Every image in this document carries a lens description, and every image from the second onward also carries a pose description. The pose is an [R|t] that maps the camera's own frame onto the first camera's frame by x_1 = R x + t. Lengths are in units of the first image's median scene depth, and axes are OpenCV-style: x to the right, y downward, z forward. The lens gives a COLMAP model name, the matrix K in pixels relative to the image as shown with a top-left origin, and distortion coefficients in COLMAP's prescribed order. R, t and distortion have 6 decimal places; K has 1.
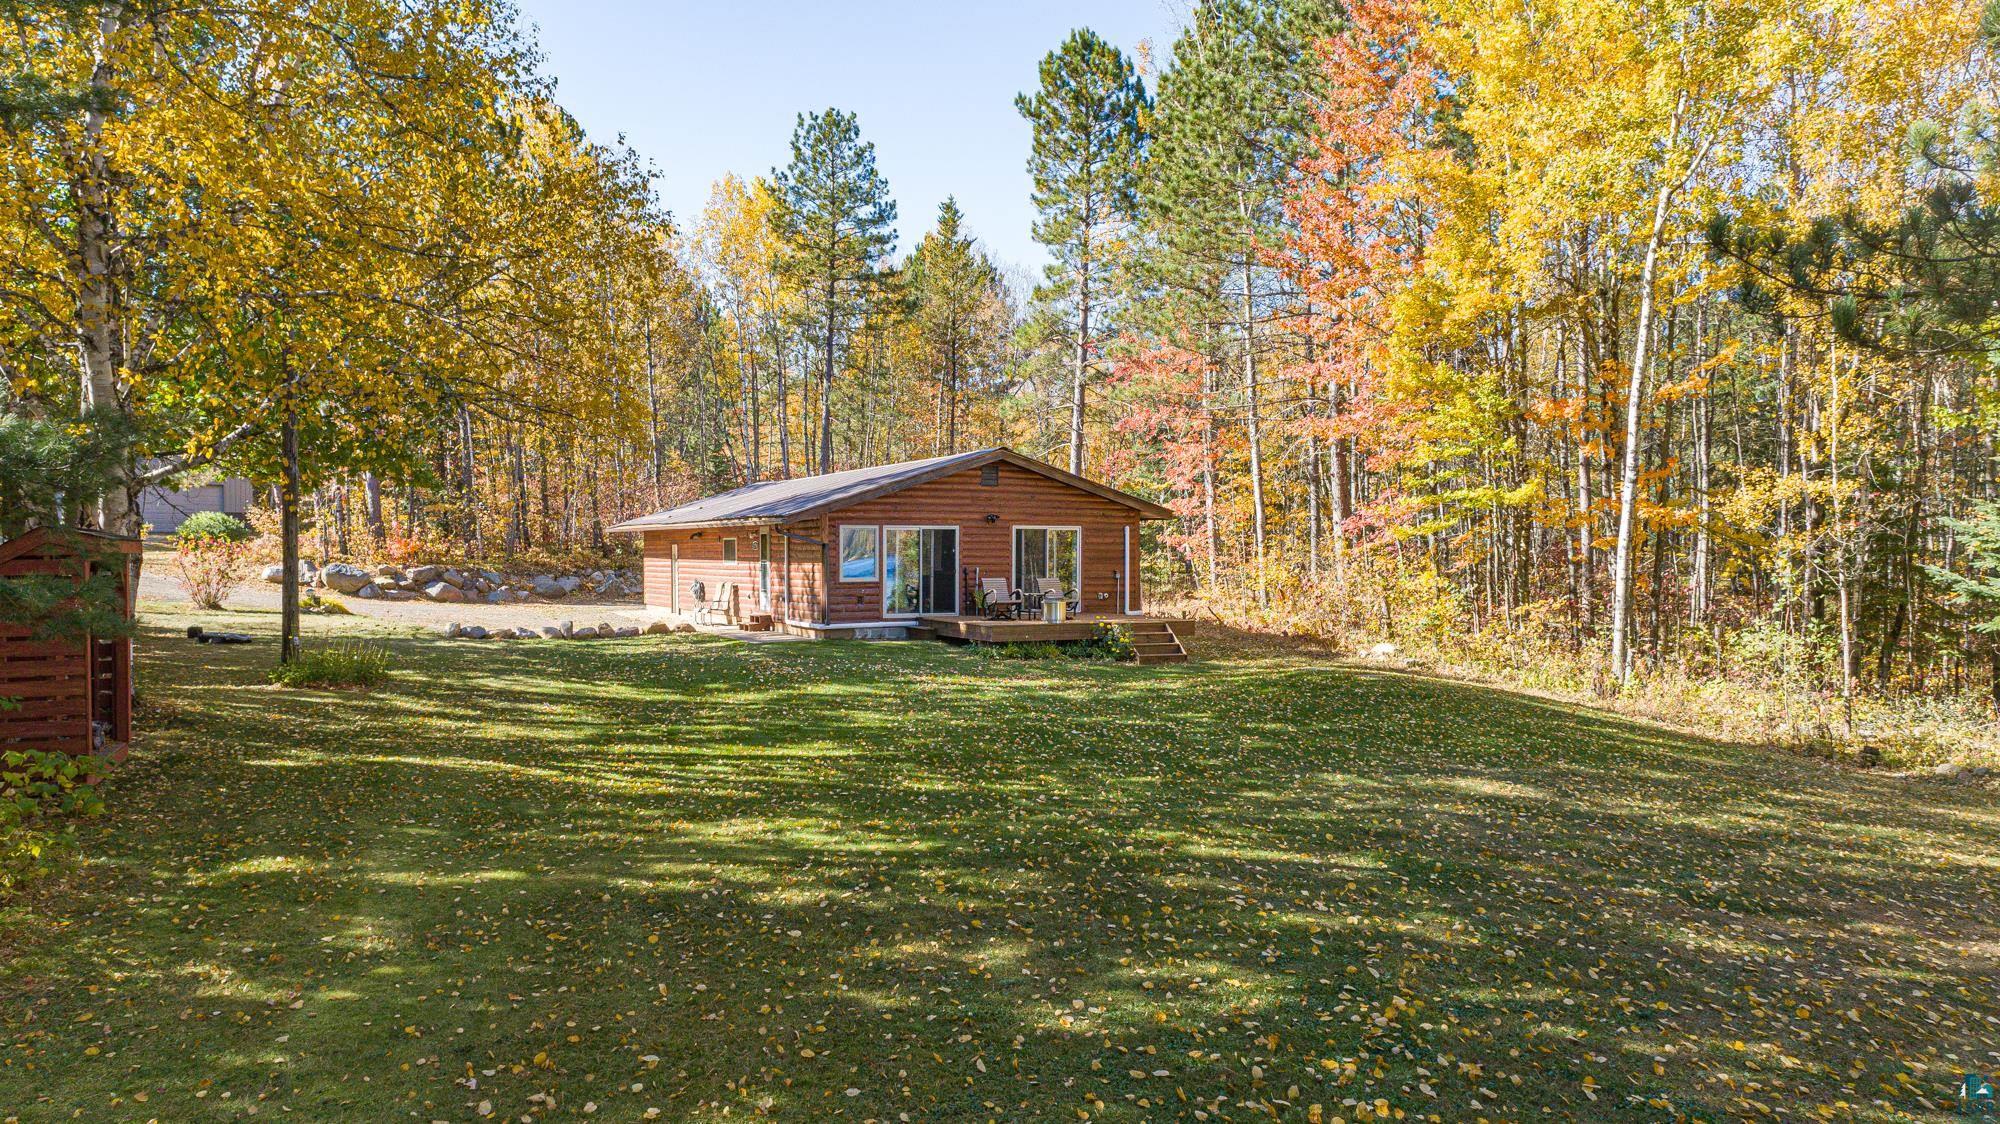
lens RADIAL K [[1372.6, 0, 1000.0], [0, 1372.6, 562.0], [0, 0, 1]] dist [0.008152, 0.001669]
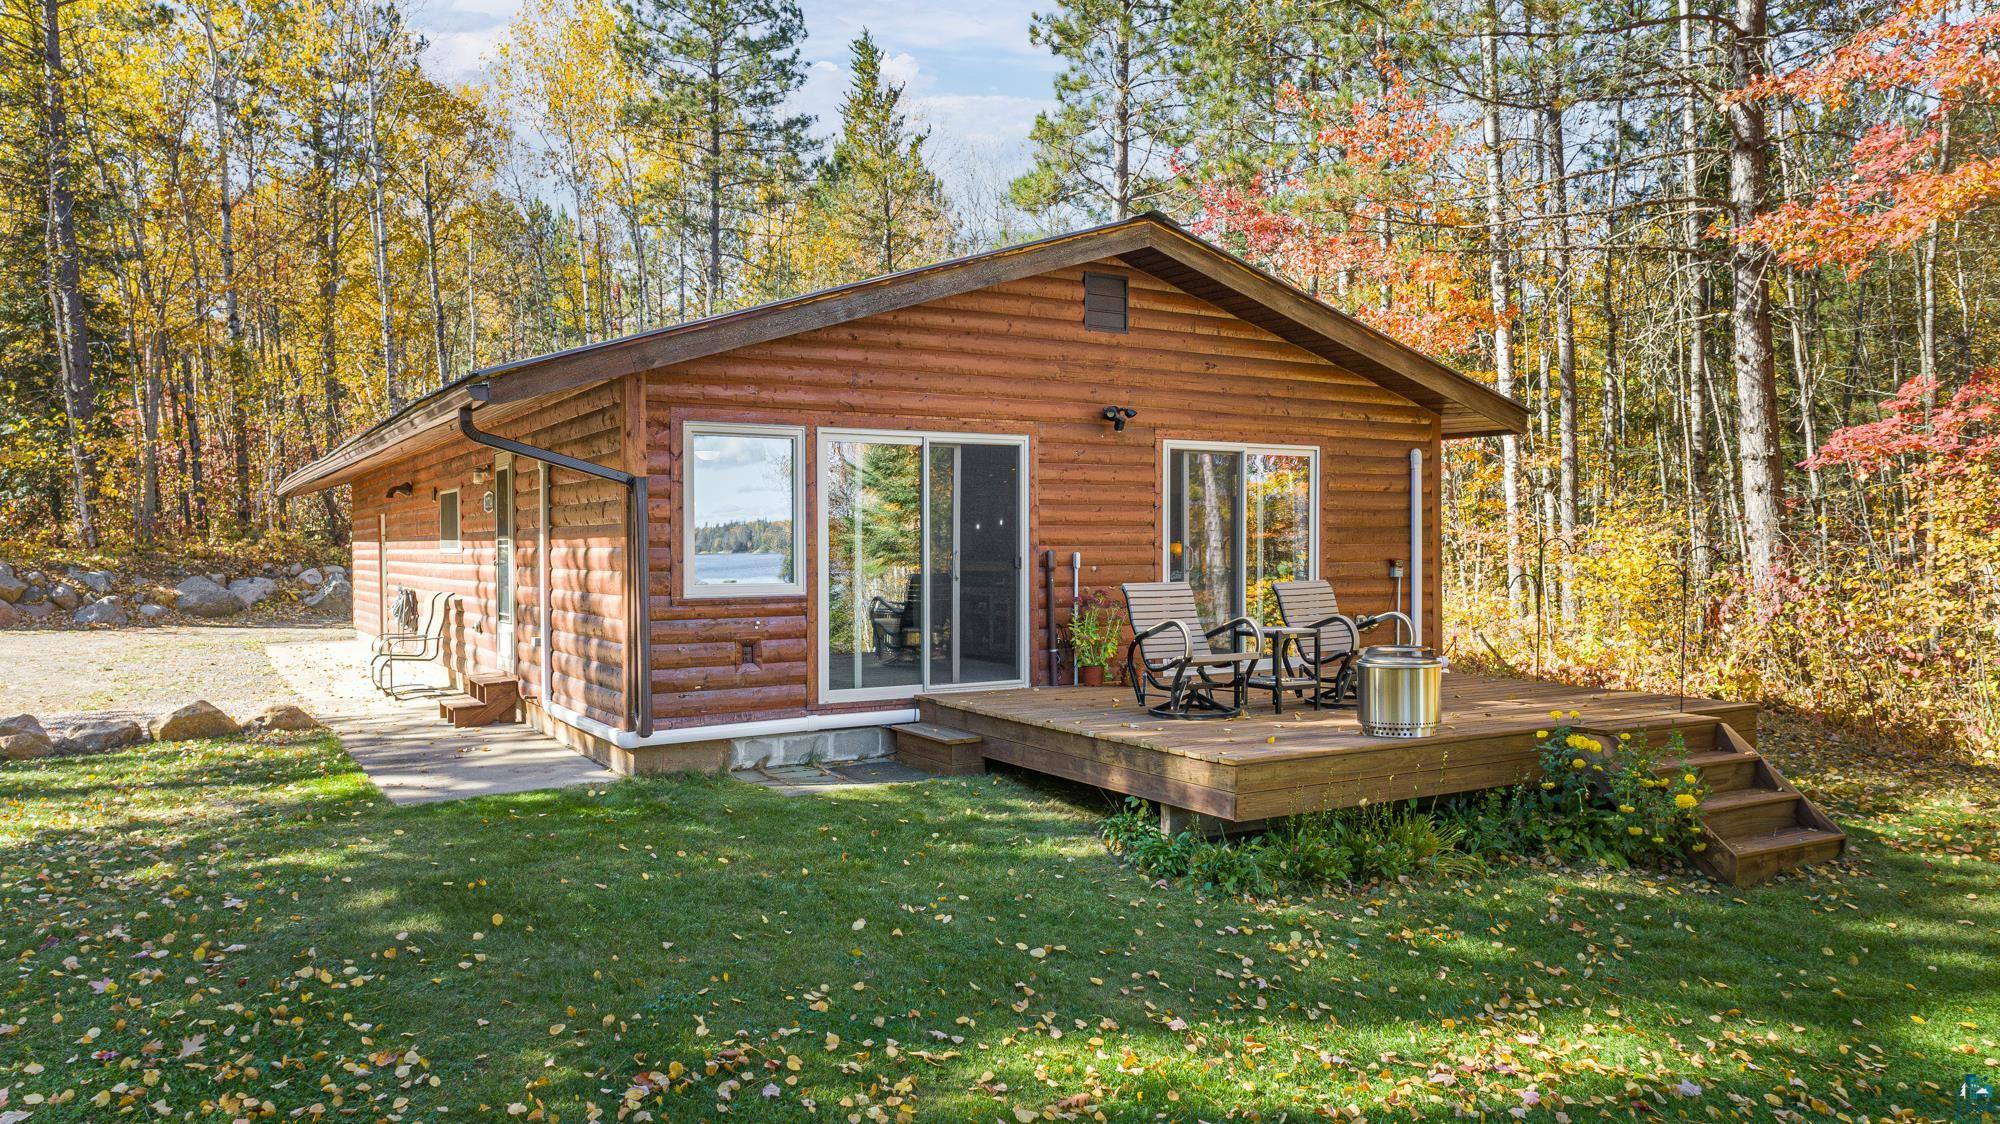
lens RADIAL K [[1332.9, 0, 975.4], [0, 1332.9, 511.5], [0, 0, 1]] dist [0.002098, -0.000321]
pose [[0.998271, -0.003321, 0.058693, -0.054588], [0.005346, 0.999395, -0.034380, 0.004480], [-0.058544, 0.034634, 0.997684, 0.556555]]
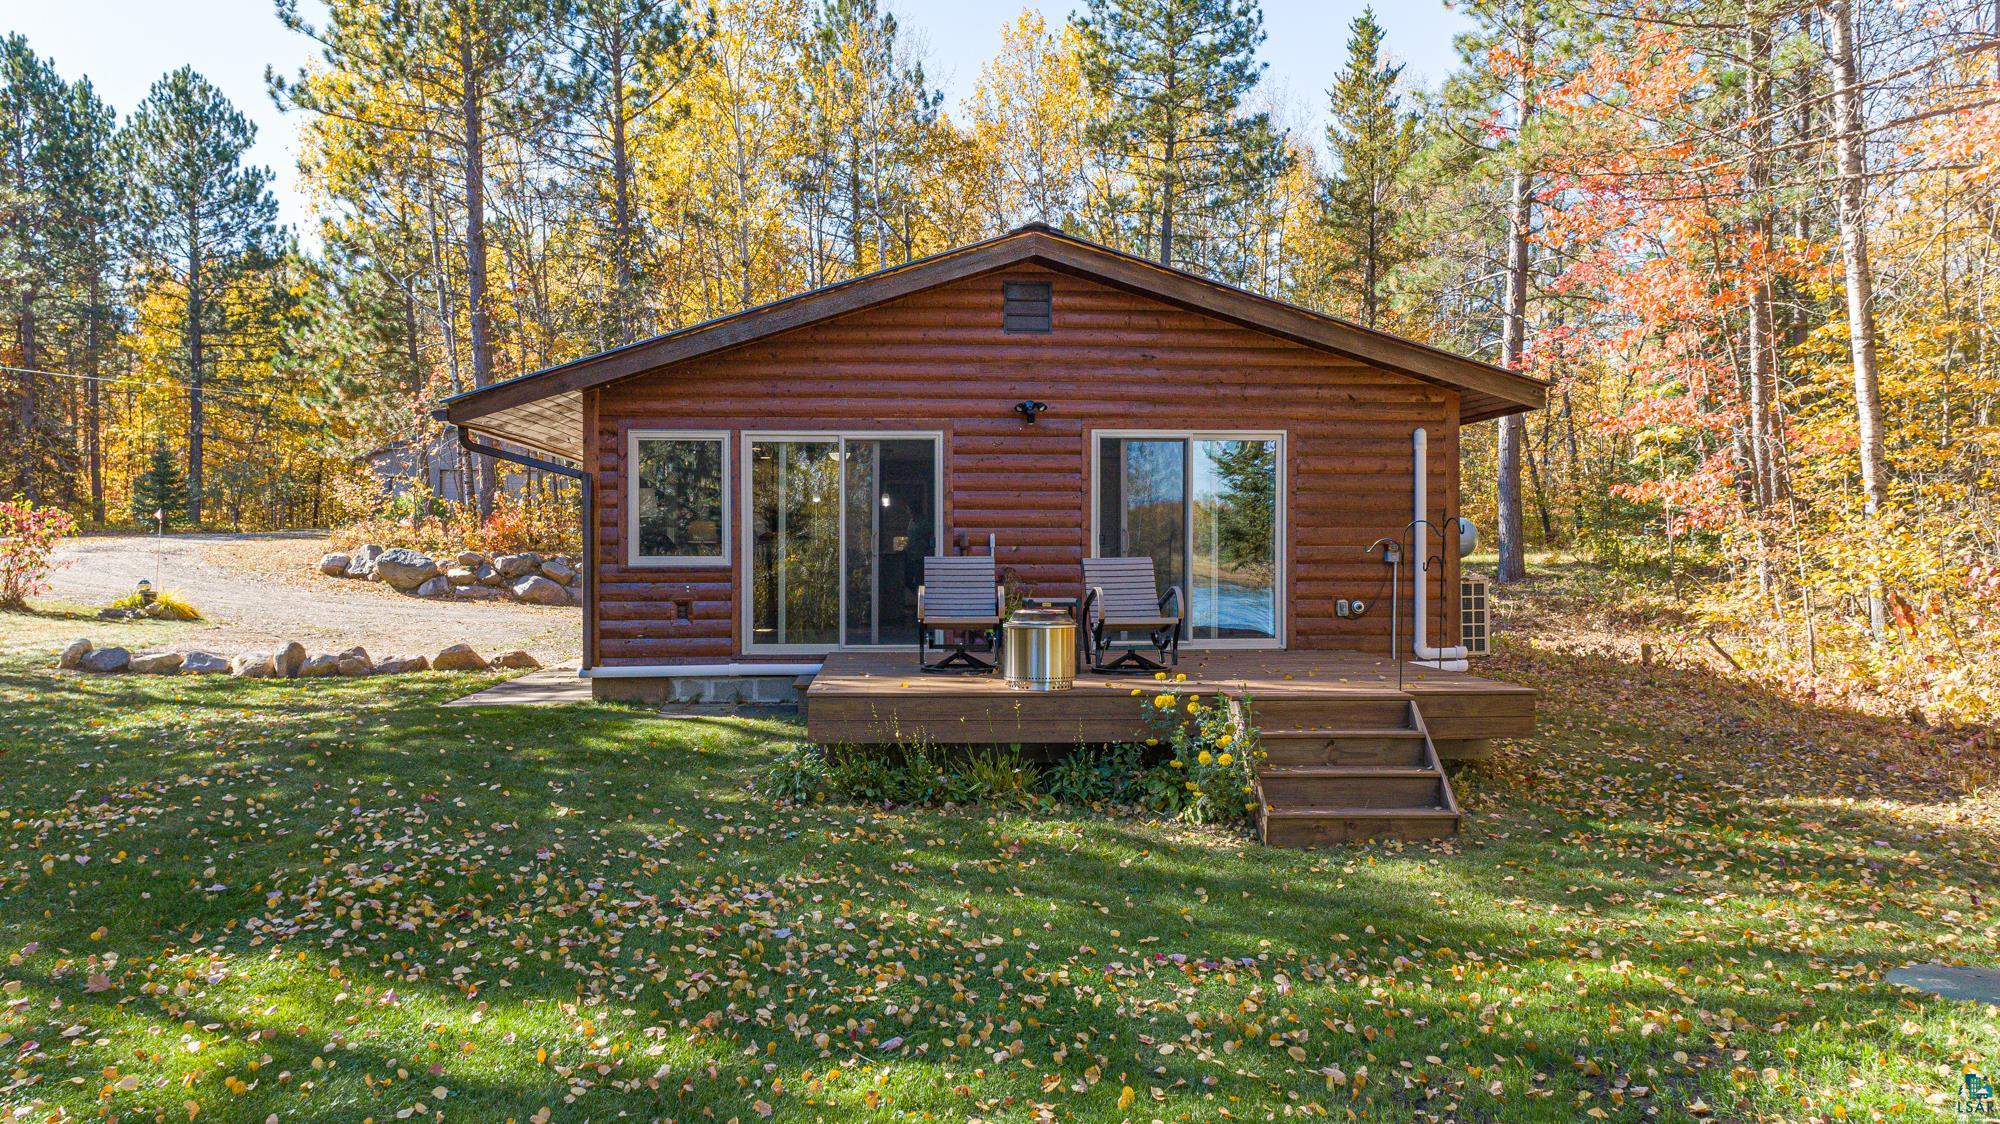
lens RADIAL K [[1372.6, 0, 1000.0], [0, 1372.6, 562.0], [0, 0, 1]] dist [0.008152, 0.001669]
pose [[0.912691, 0.000794, -0.408650, 0.128776], [-0.002936, 0.999985, -0.004614, 0.012215], [0.408640, 0.005411, 0.912680, 0.540920]]
